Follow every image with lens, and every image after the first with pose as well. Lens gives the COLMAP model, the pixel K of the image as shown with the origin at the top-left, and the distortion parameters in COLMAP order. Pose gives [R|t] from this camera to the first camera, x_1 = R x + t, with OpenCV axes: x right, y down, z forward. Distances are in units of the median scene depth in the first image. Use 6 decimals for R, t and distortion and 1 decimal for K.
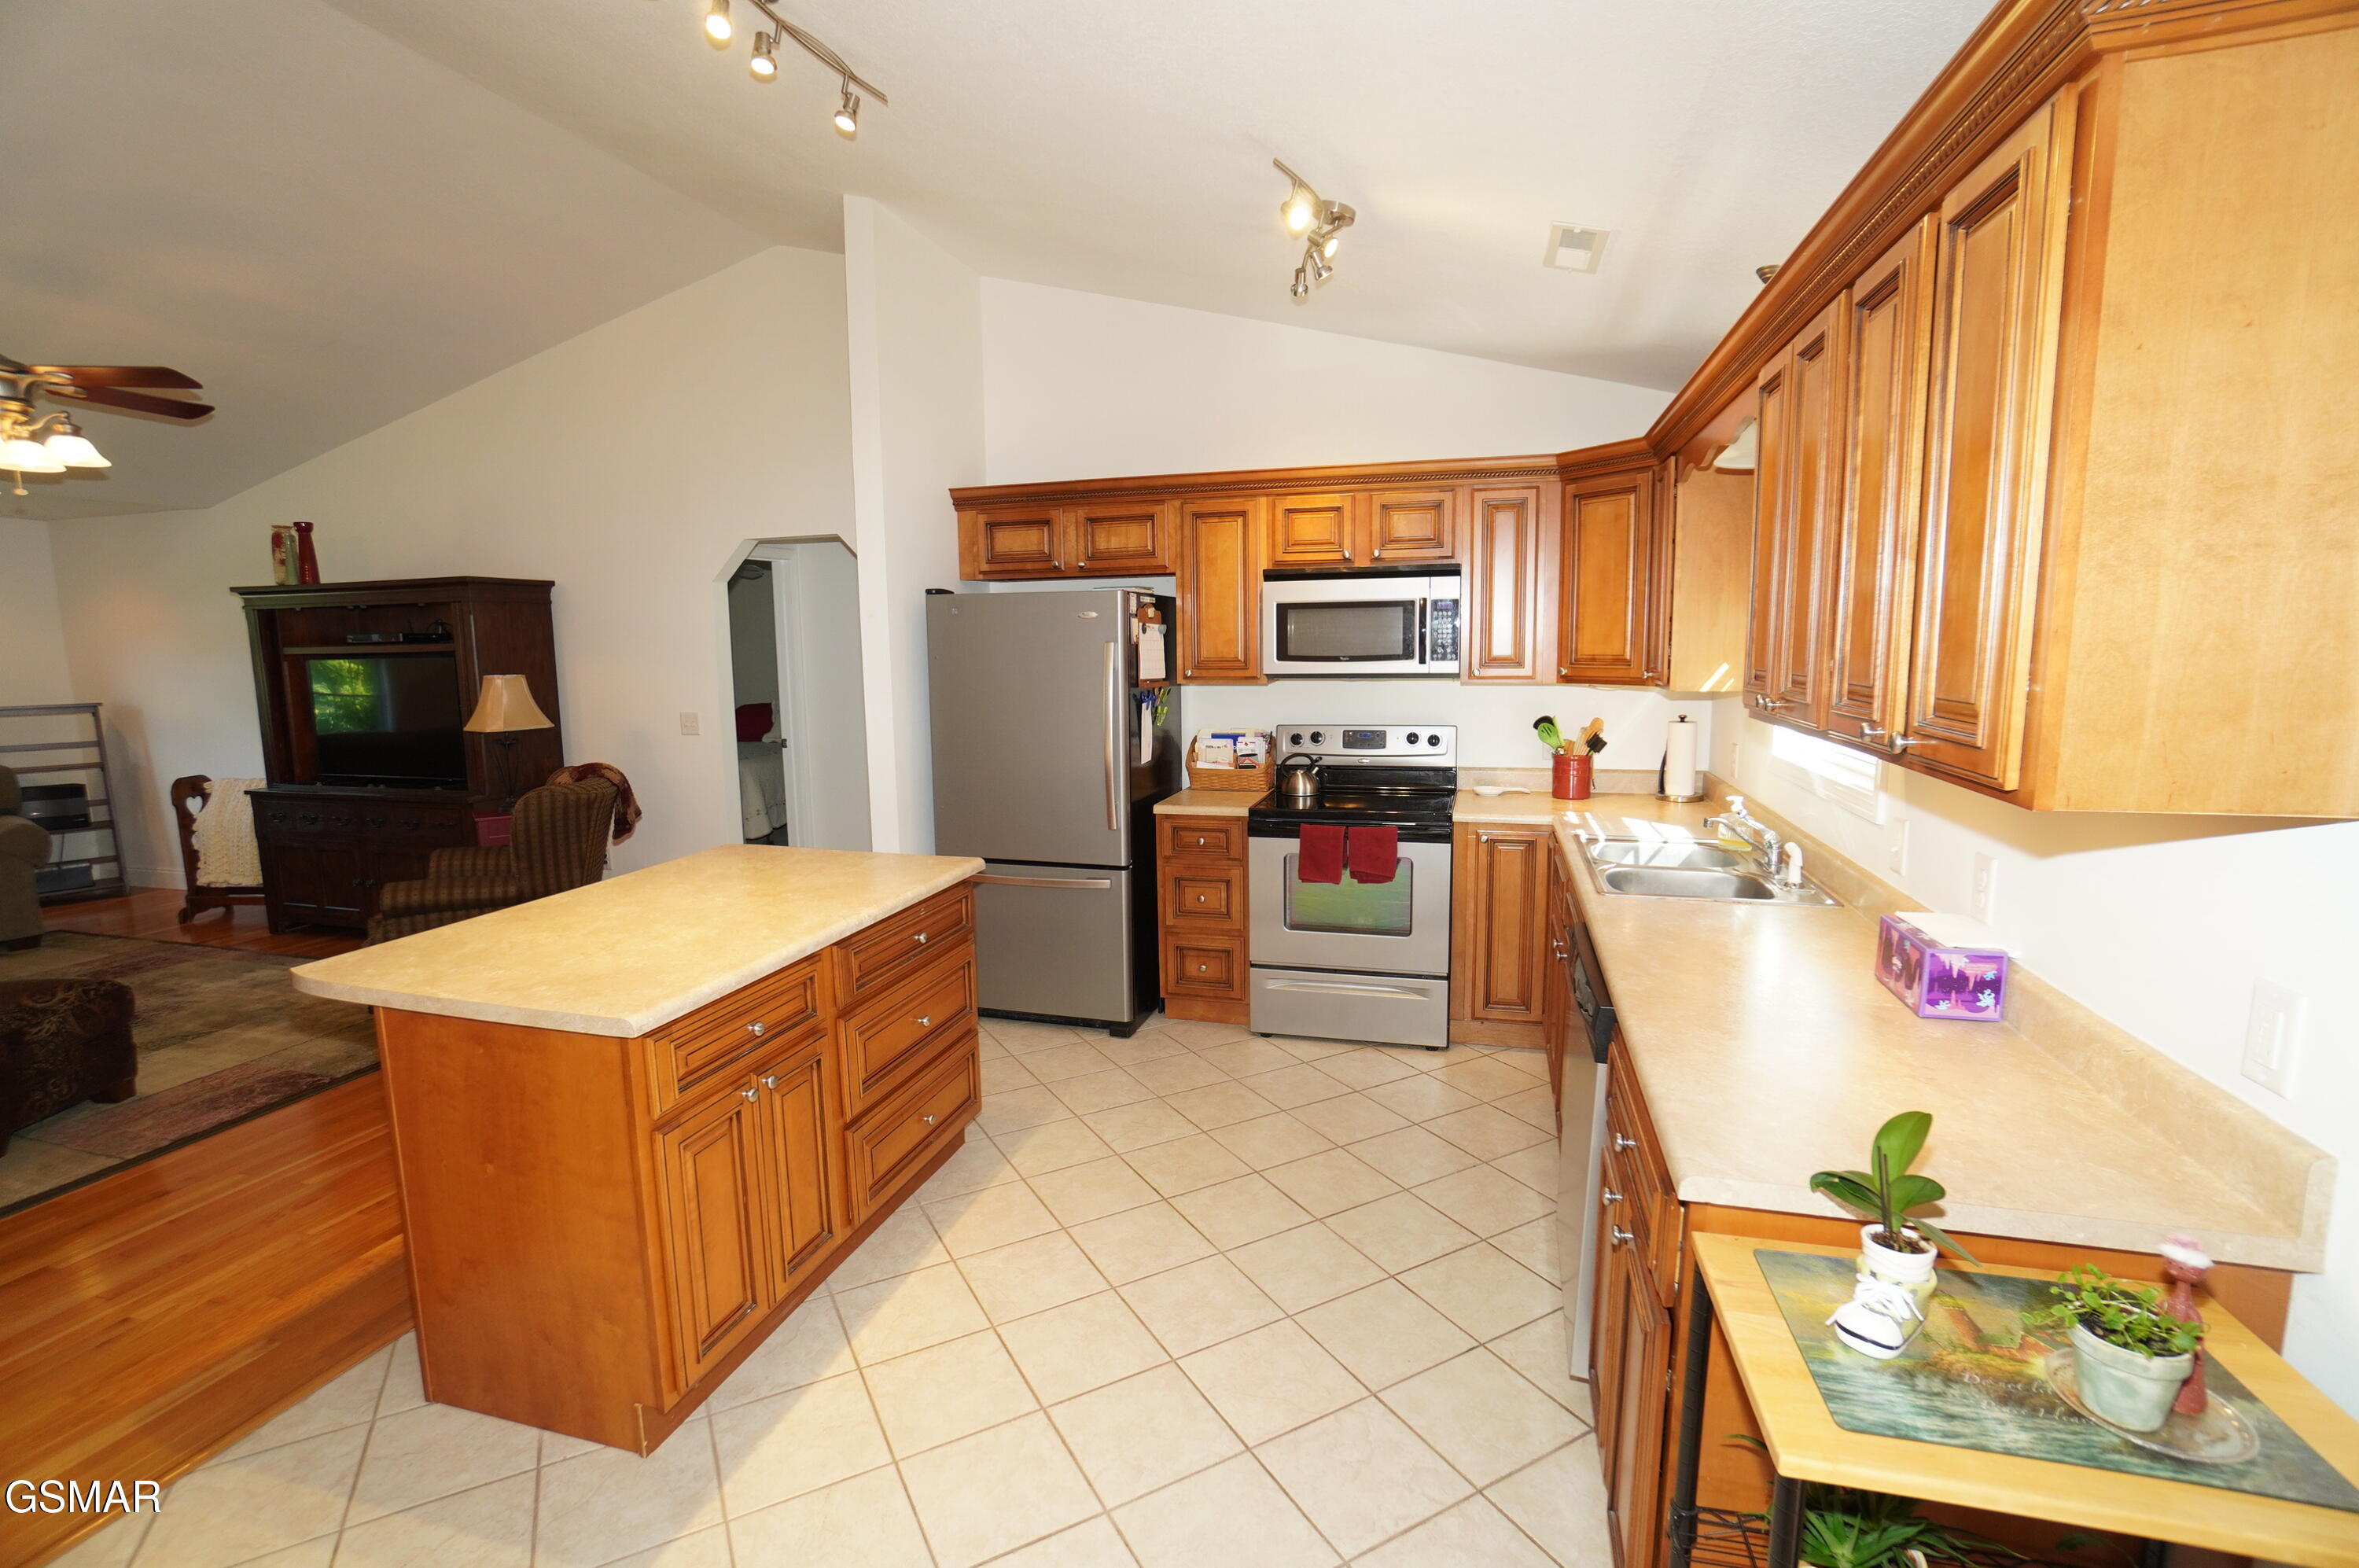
lens RADIAL K [[1038.9, 0, 1176.2], [0, 1038.9, 791.6], [0, 0, 1]] dist [-0.046372, 0.009342]
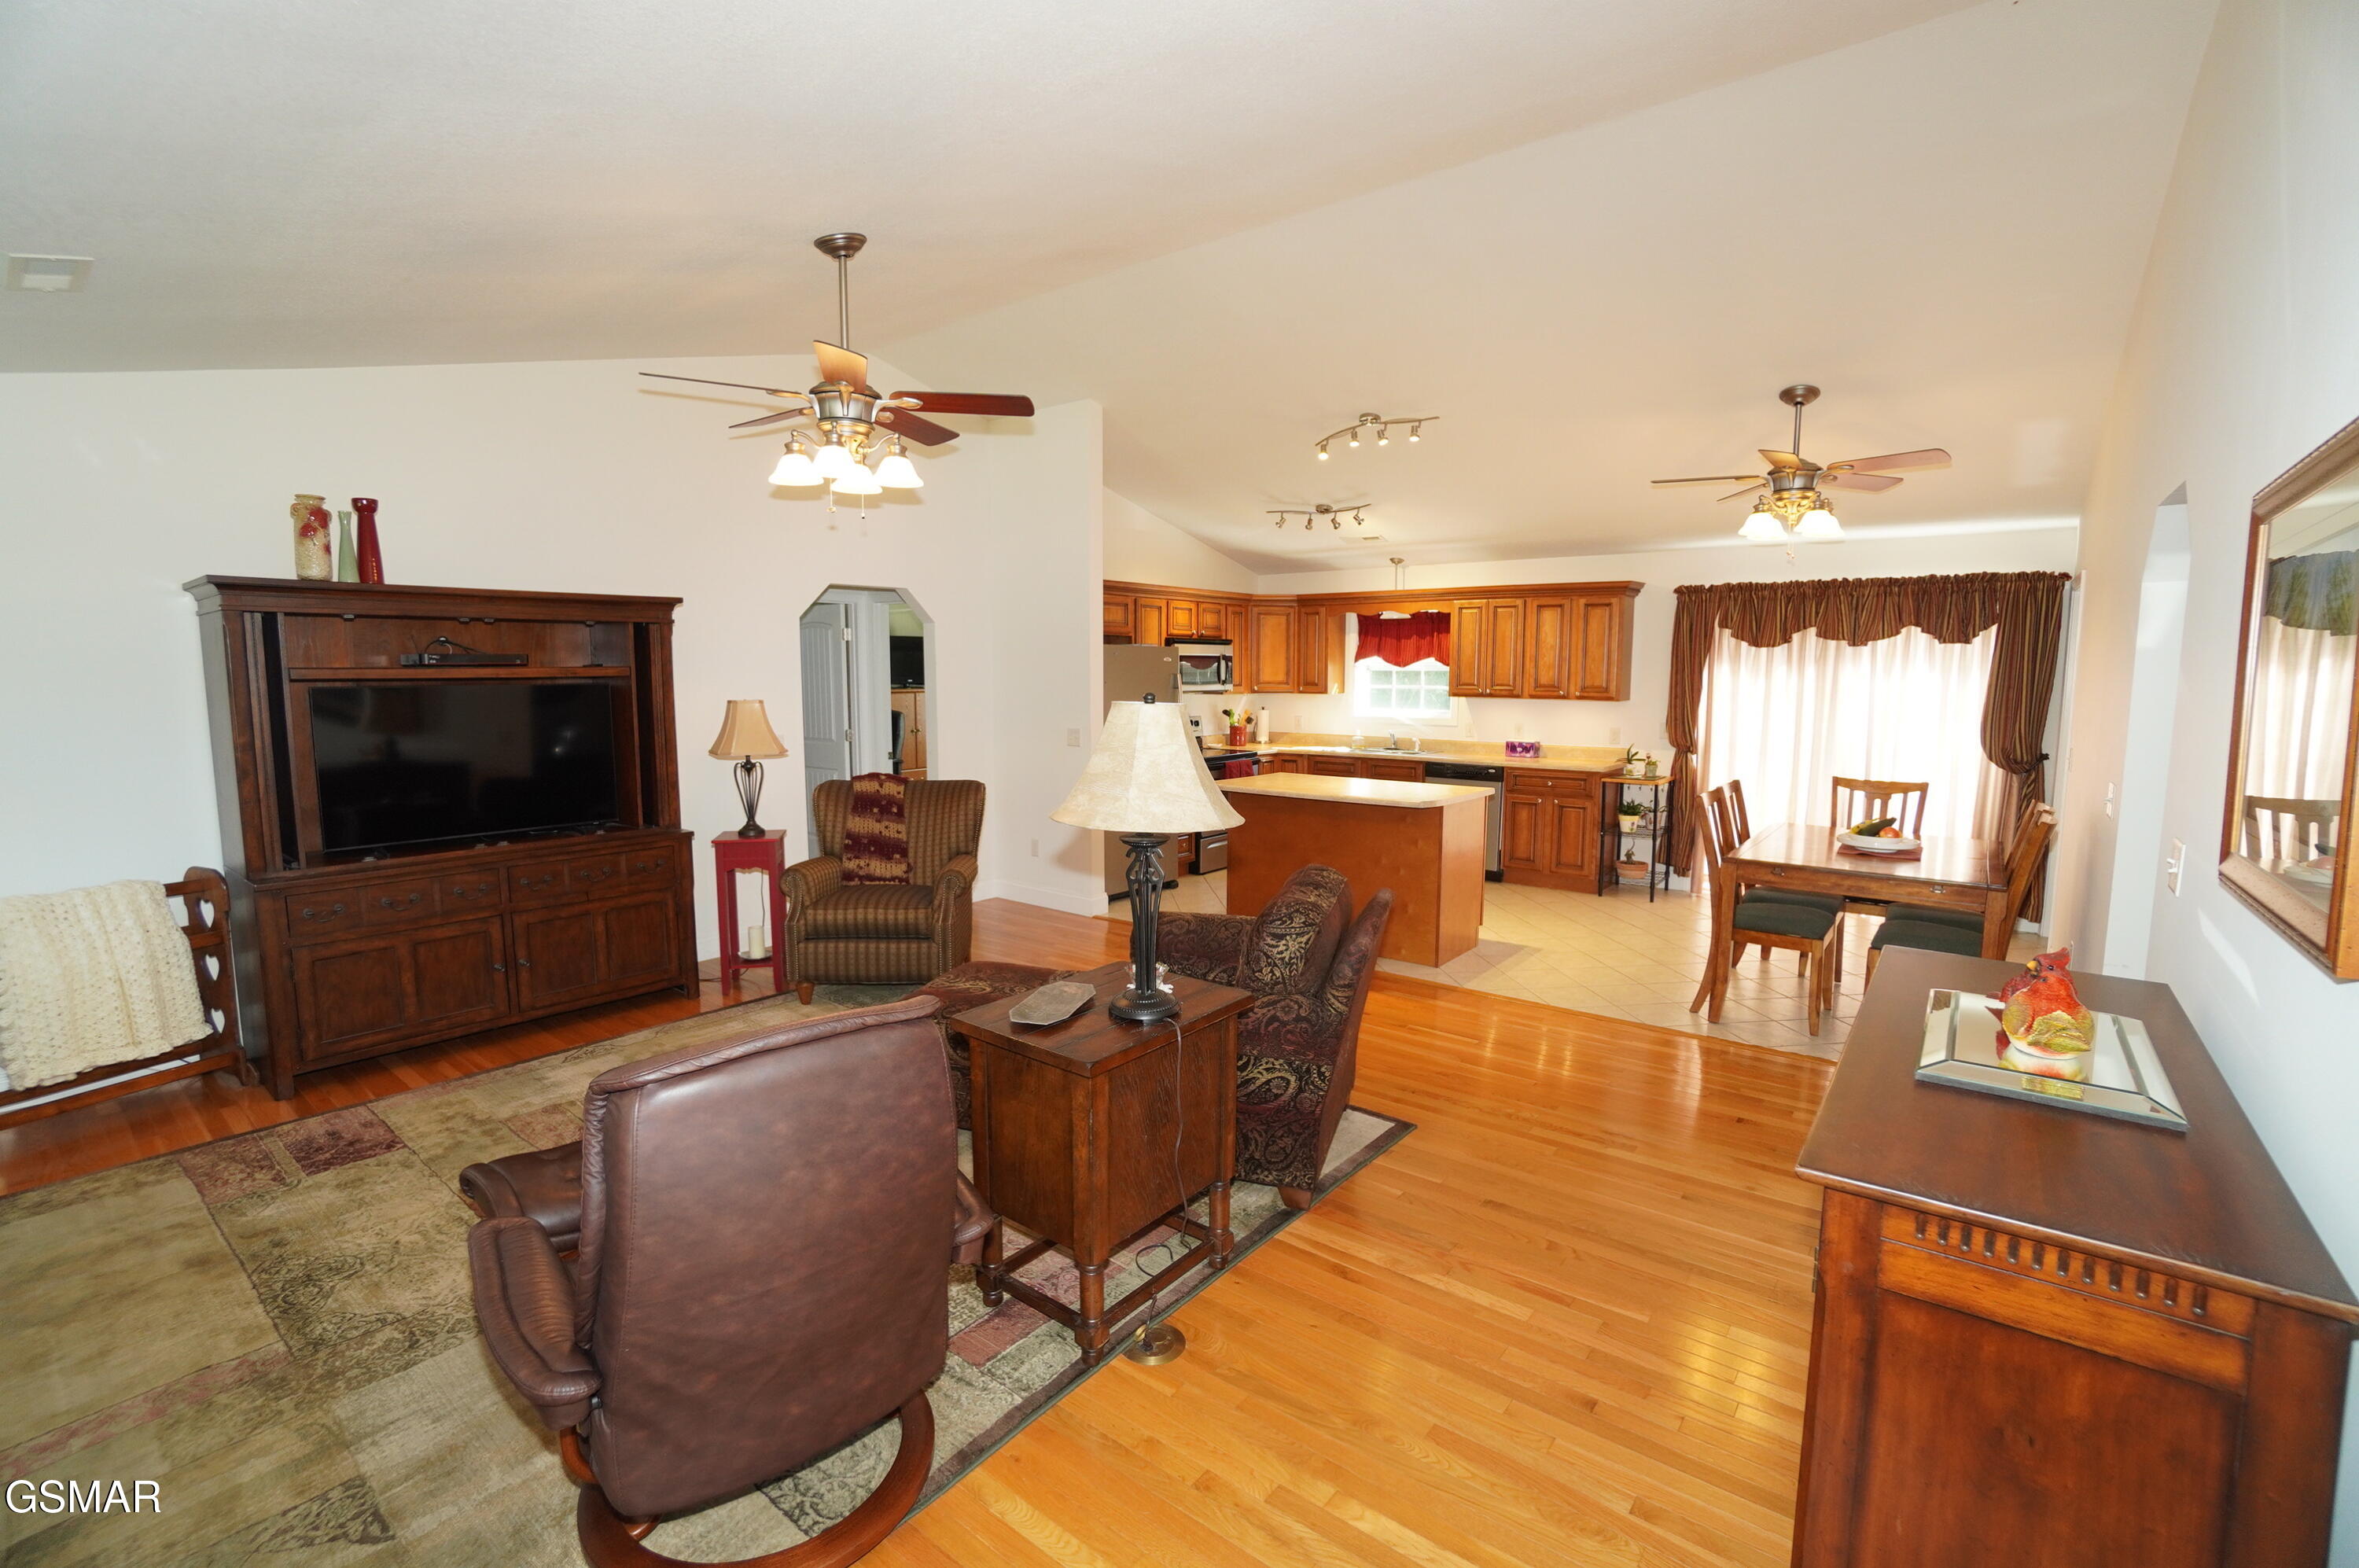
lens RADIAL K [[1038.9, 0, 1176.7], [0, 1038.9, 777.2], [0, 0, 1]] dist [-0.046372, 0.009342]
pose [[0.396302, -0.084695, 0.914205, -1.656619], [0.123401, 0.991615, 0.038373, -0.028682], [-0.909789, 0.097607, 0.403430, 0.235852]]
